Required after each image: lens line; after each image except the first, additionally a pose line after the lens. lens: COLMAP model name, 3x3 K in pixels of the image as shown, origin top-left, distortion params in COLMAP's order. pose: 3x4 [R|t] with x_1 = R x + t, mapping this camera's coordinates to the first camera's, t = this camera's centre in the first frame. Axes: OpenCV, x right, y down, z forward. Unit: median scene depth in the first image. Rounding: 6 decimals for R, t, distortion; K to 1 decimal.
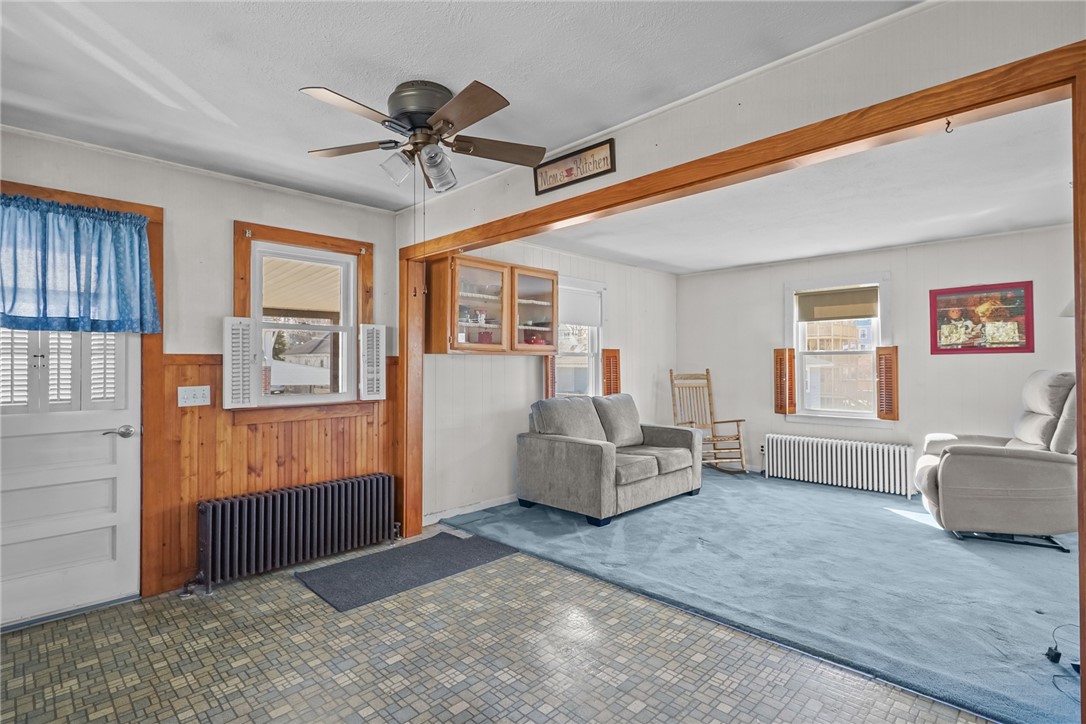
lens RADIAL K [[532.5, 0, 538.4], [0, 532.5, 355.9], [0, 0, 1]] dist [0.005492, -0.000926]
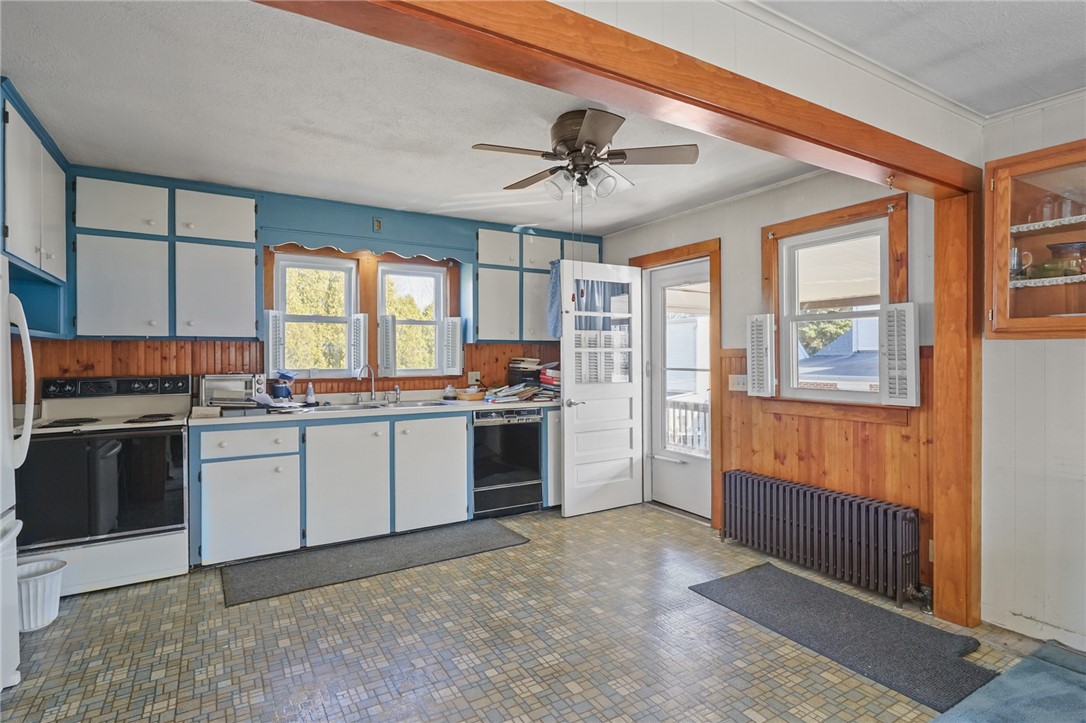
lens RADIAL K [[545.1, 0, 541.8], [0, 545.1, 357.5], [0, 0, 1]] dist [0.004988, -0.001605]
pose [[-0.246269, 0.007233, -0.969174, 0.528703], [0.019966, 0.999798, 0.002388, 0.003751], [0.968996, -0.018763, -0.246364, 0.681846]]
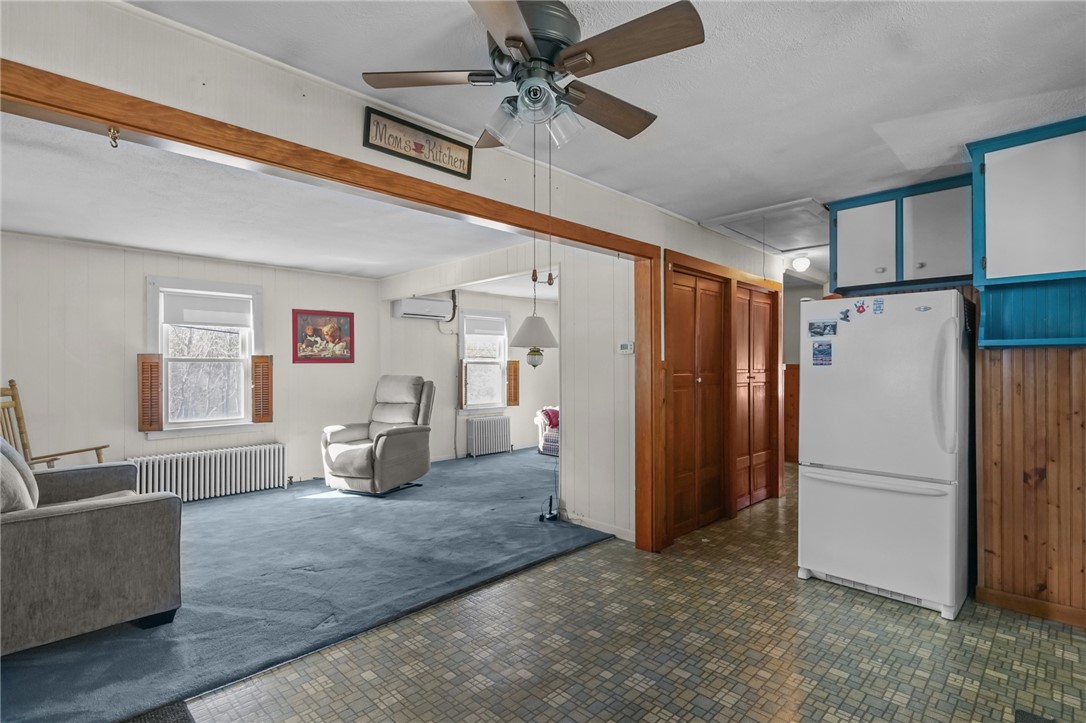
lens RADIAL K [[522.6, 0, 541.1], [0, 522.6, 366.3], [0, 0, 1]] dist [0.000411, -0.000907]
pose [[0.001579, 0.004924, 0.999987, -0.543165], [-0.012606, 0.999909, -0.004904, 0.003775], [-0.999919, -0.012598, 0.001641, 0.561432]]
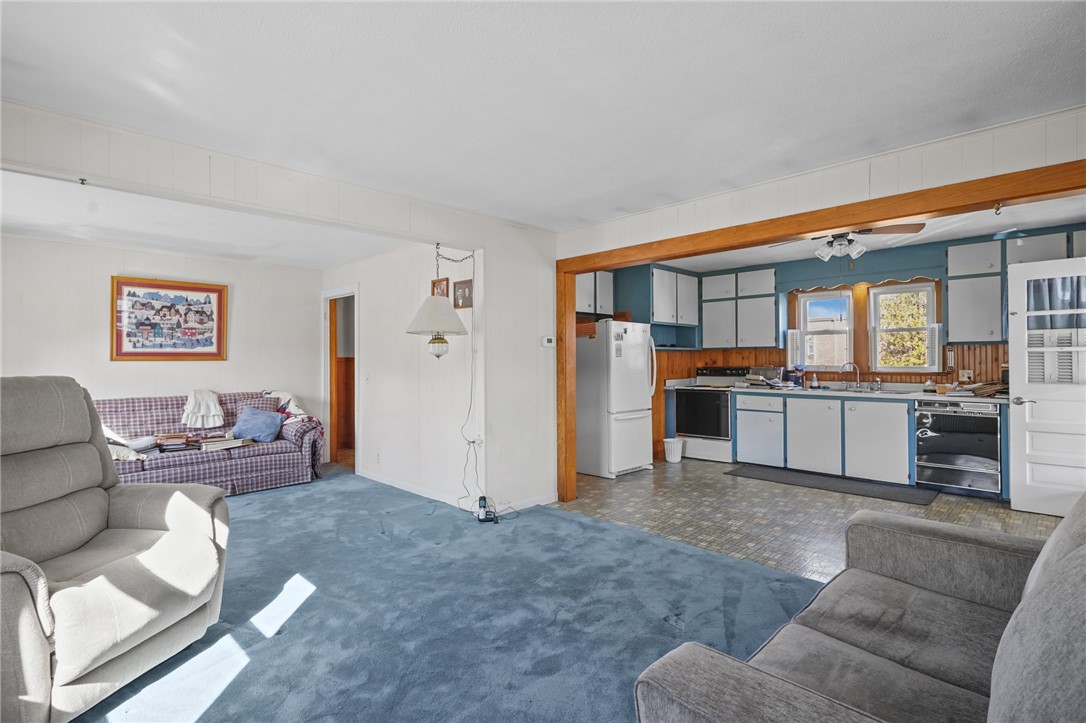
lens RADIAL K [[521.8, 0, 539.1], [0, 521.8, 357.8], [0, 0, 1]] dist [0.004324, -0.002243]
pose [[-0.999915, 0.009063, 0.009404, 0.443637], [0.008876, 0.999766, -0.019741, 0.021172], [-0.009581, -0.019656, -0.999761, 1.564690]]
